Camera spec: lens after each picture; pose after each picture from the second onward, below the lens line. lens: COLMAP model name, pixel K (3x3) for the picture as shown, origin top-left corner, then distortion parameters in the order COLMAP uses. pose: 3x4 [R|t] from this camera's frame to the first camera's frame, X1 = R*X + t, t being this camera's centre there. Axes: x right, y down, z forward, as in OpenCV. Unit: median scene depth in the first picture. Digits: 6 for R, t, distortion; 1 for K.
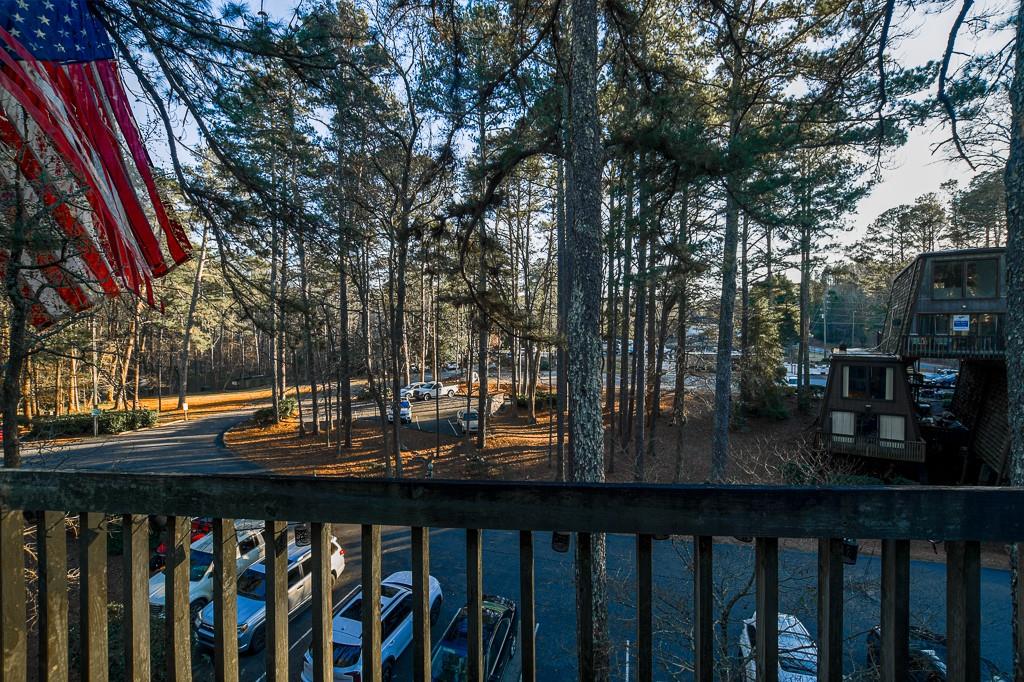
lens RADIAL K [[456.0, 0, 525.0], [0, 456.0, 342.4], [0, 0, 1]] dist [-0.018047, 0.000273]
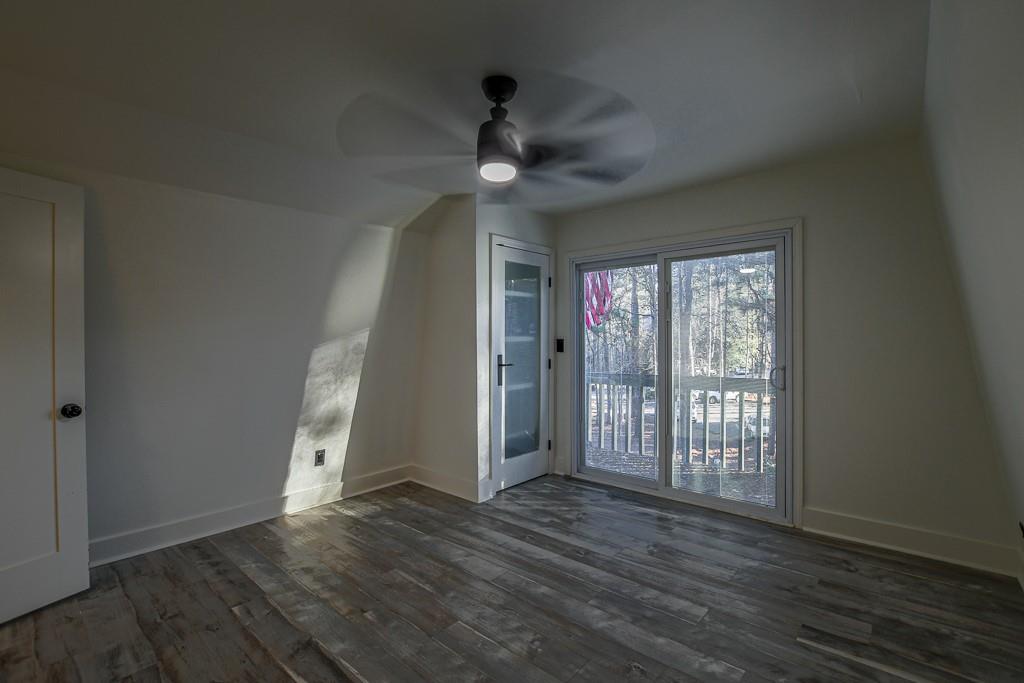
lens RADIAL K [[467.8, 0, 508.7], [0, 467.8, 341.1], [0, 0, 1]] dist [-0.030856, 0.000648]
pose [[0.810790, 0.007235, -0.585292, 0.020433], [-0.012409, 0.999911, -0.004830, 0.003233], [0.585206, 0.011179, 0.810808, -0.107890]]
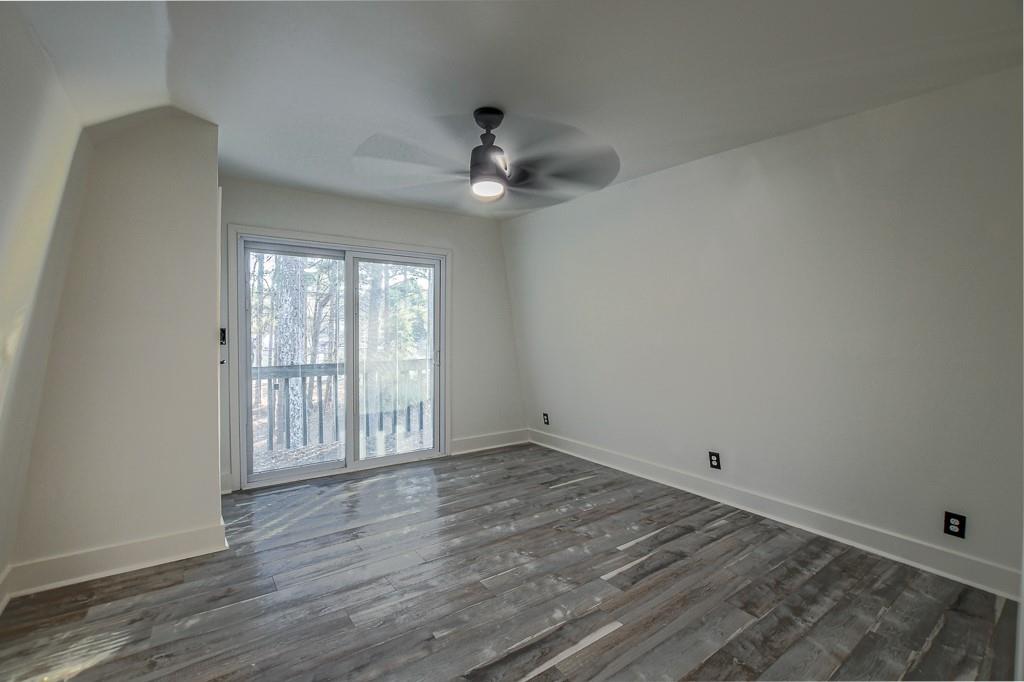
lens RADIAL K [[456.0, 0, 525.0], [0, 456.0, 342.4], [0, 0, 1]] dist [-0.018047, 0.000273]
pose [[0.730716, -0.004711, 0.682665, -0.063006], [-0.001256, 0.999965, 0.008246, 0.004082], [-0.682680, -0.006883, 0.730685, -0.115370]]
